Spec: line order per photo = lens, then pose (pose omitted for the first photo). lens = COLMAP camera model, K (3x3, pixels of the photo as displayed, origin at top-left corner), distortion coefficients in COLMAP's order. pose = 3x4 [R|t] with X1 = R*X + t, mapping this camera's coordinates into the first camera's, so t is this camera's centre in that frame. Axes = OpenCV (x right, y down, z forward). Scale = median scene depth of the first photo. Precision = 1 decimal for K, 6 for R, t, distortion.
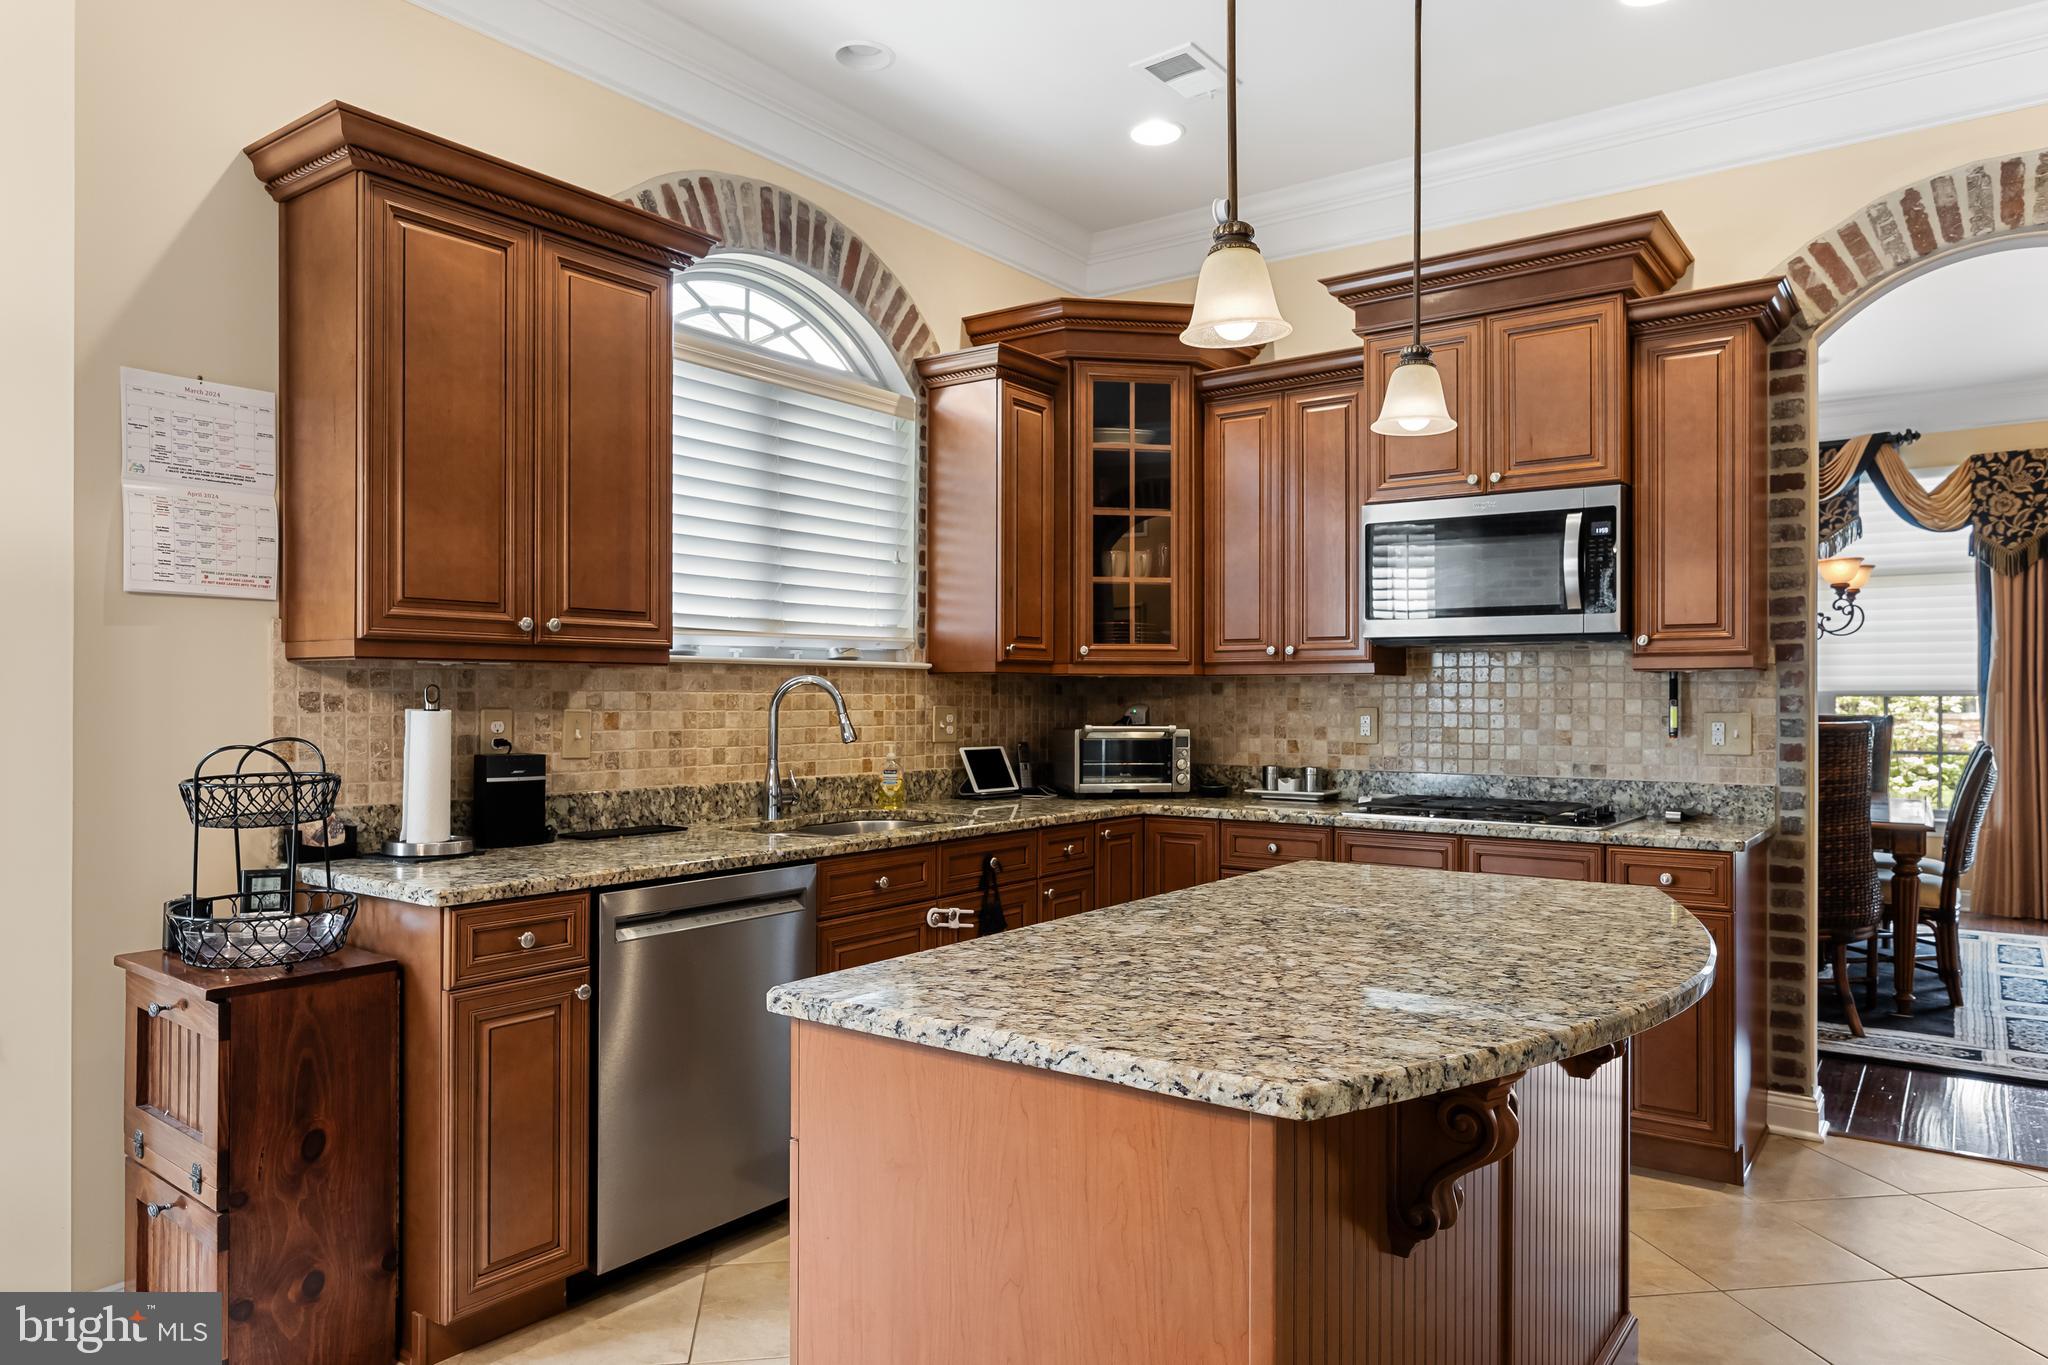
lens RADIAL K [[1325.9, 0, 1040.1], [0, 1325.9, 709.8], [0, 0, 1]] dist [-0.014465, -0.000449]
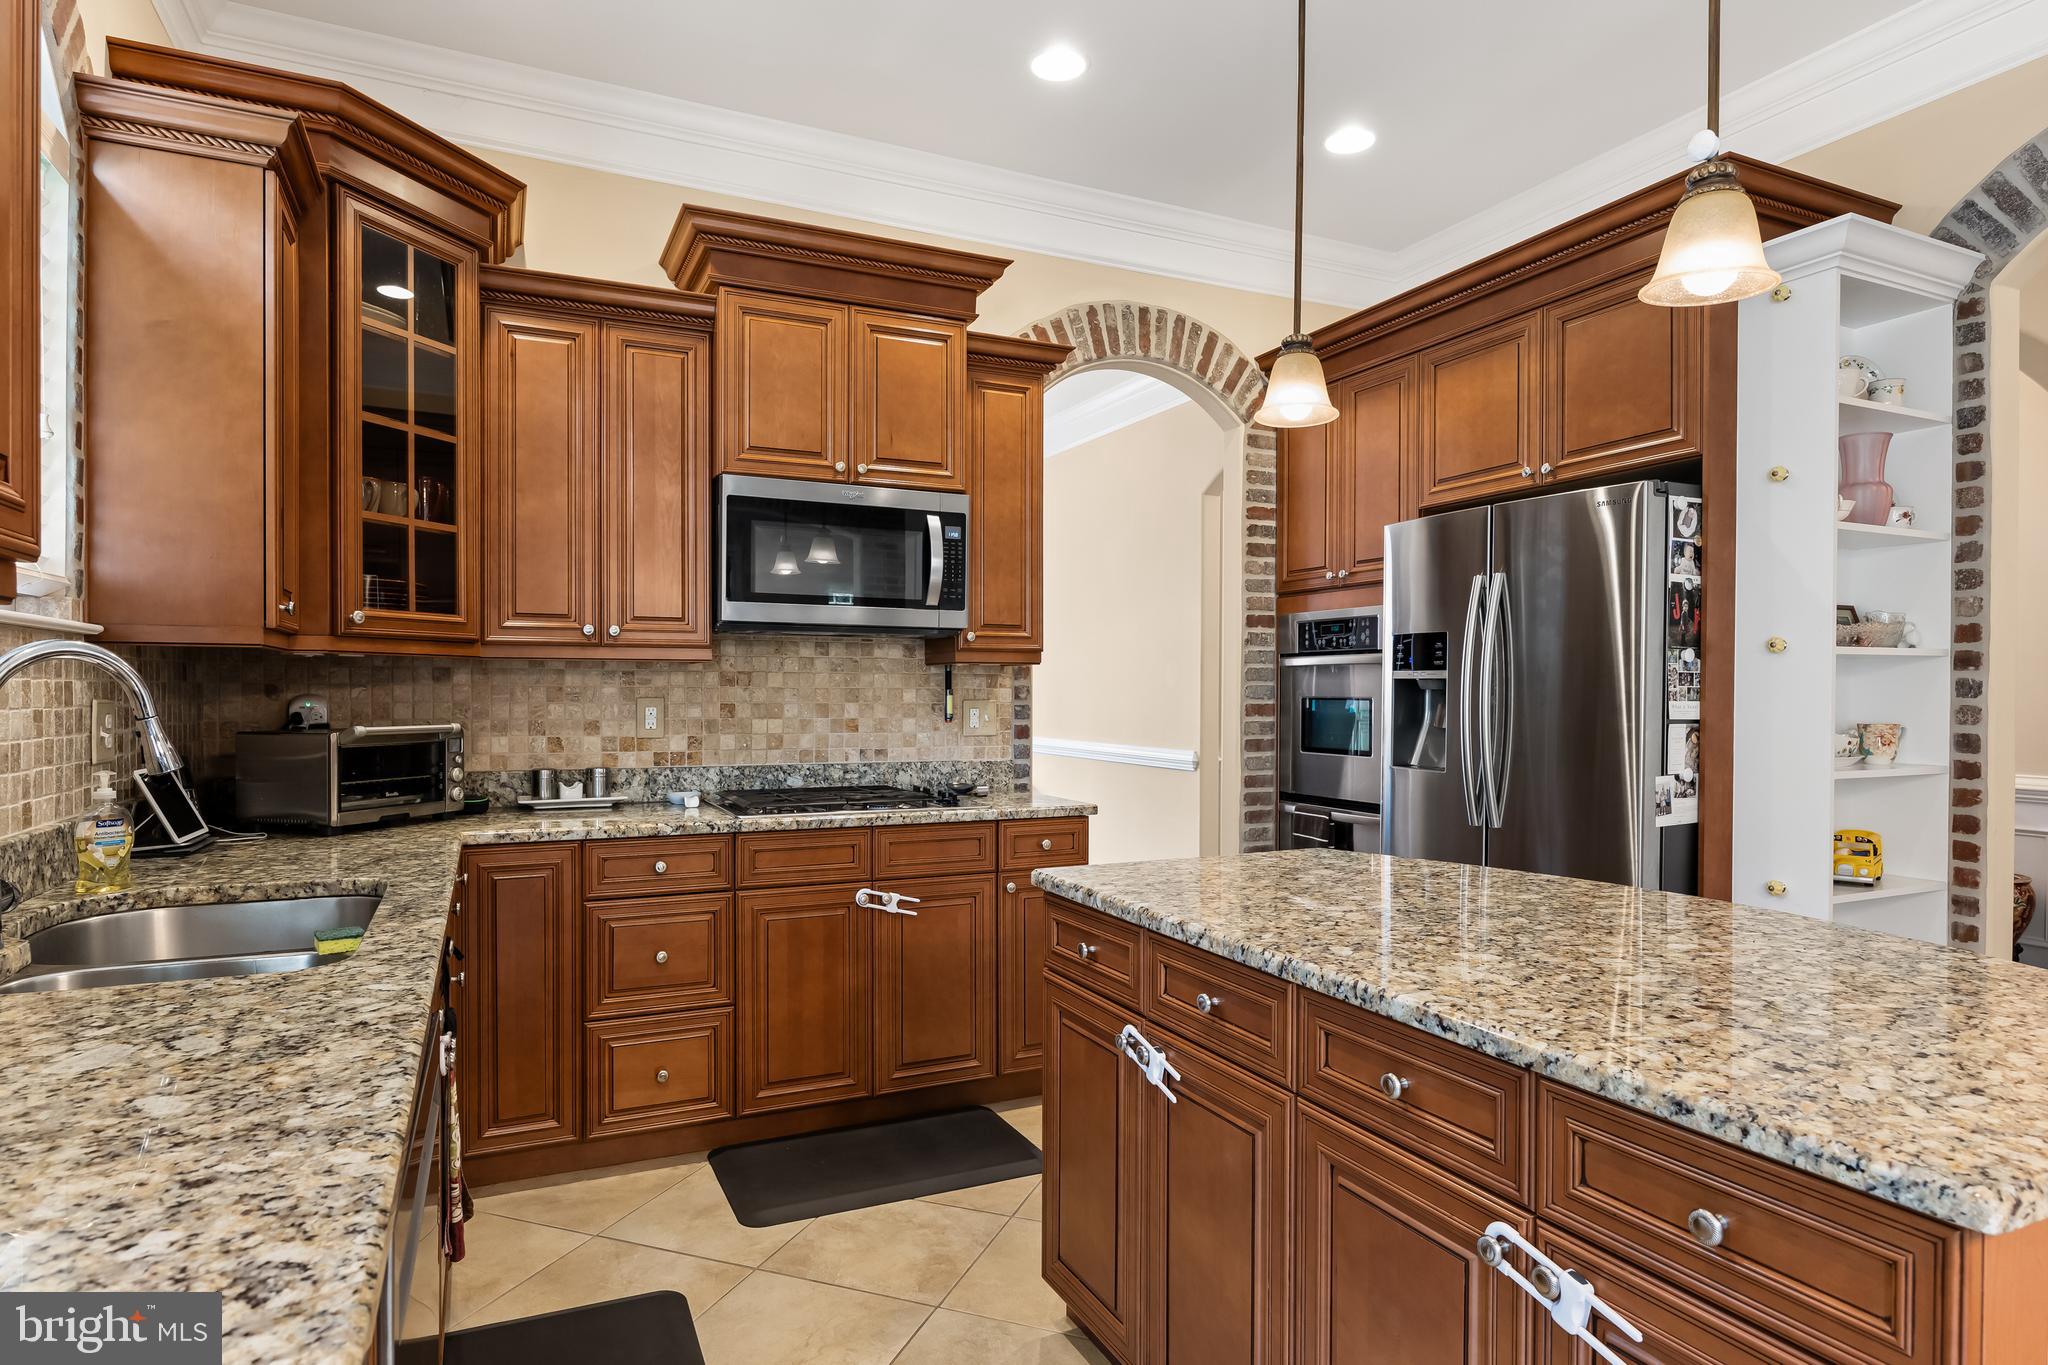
lens RADIAL K [[1126.9, 0, 1039.5], [0, 1126.9, 704.4], [0, 0, 1]] dist [-0.007383, -0.001251]
pose [[0.480723, -0.011704, 0.876795, -0.308974], [0.005409, 0.999931, 0.010382, -0.003914], [-0.876856, -0.000248, 0.480753, 0.418464]]
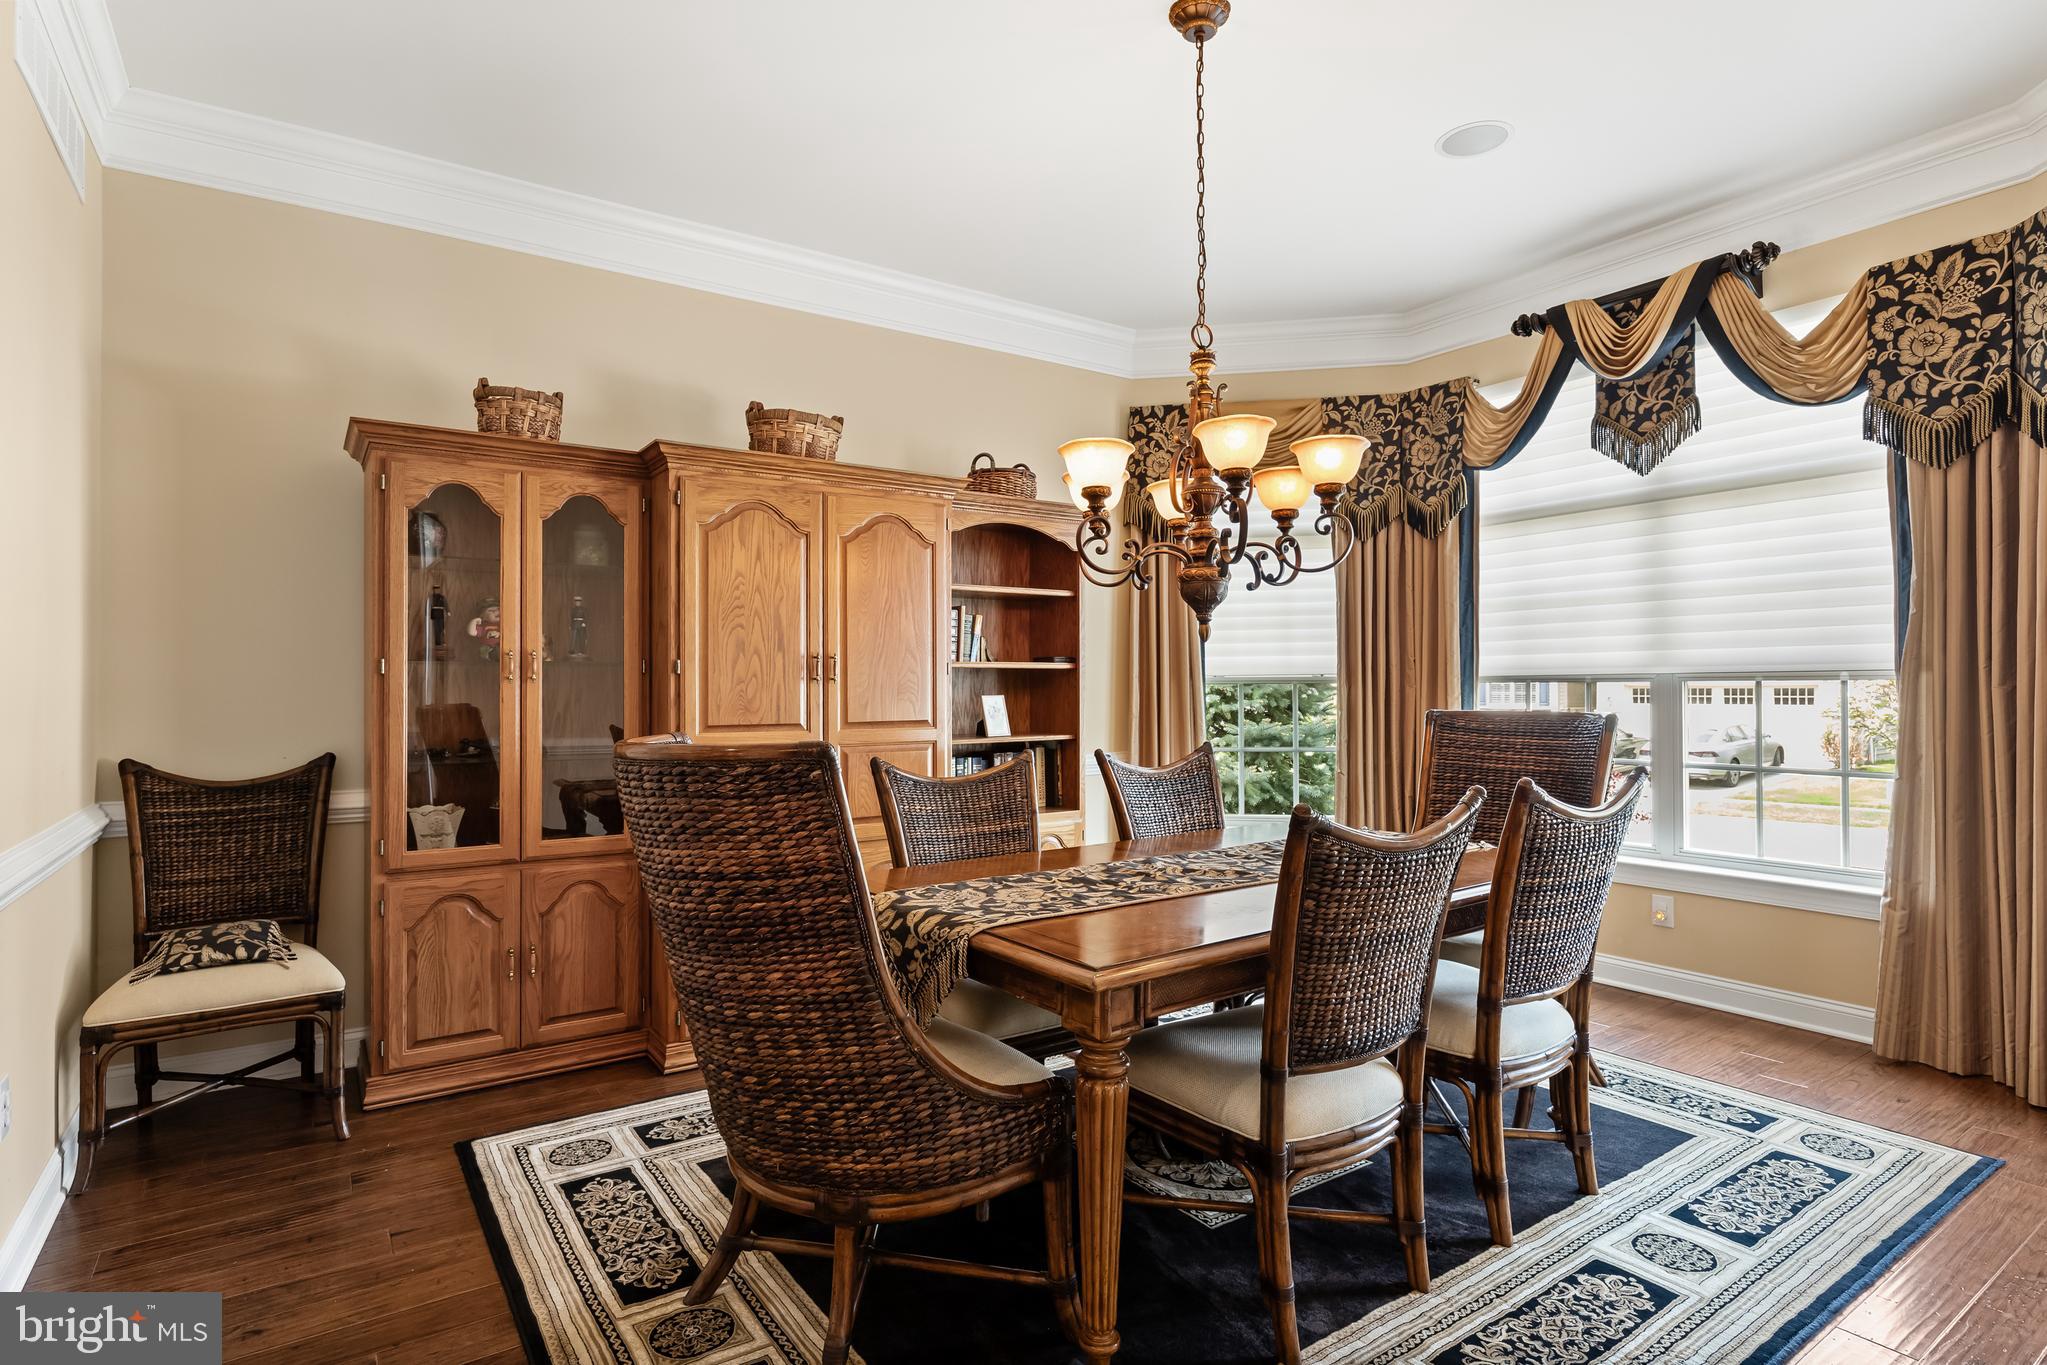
lens RADIAL K [[1054.9, 0, 1024.7], [0, 1054.9, 683.3], [0, 0, 1]] dist [-0.017424, -0.000217]
pose [[0.939477, -0.005371, -0.342571, 0.523239], [0.000739, 0.999907, -0.013649, -0.002864], [0.342612, 0.012570, 0.939393, 0.448361]]
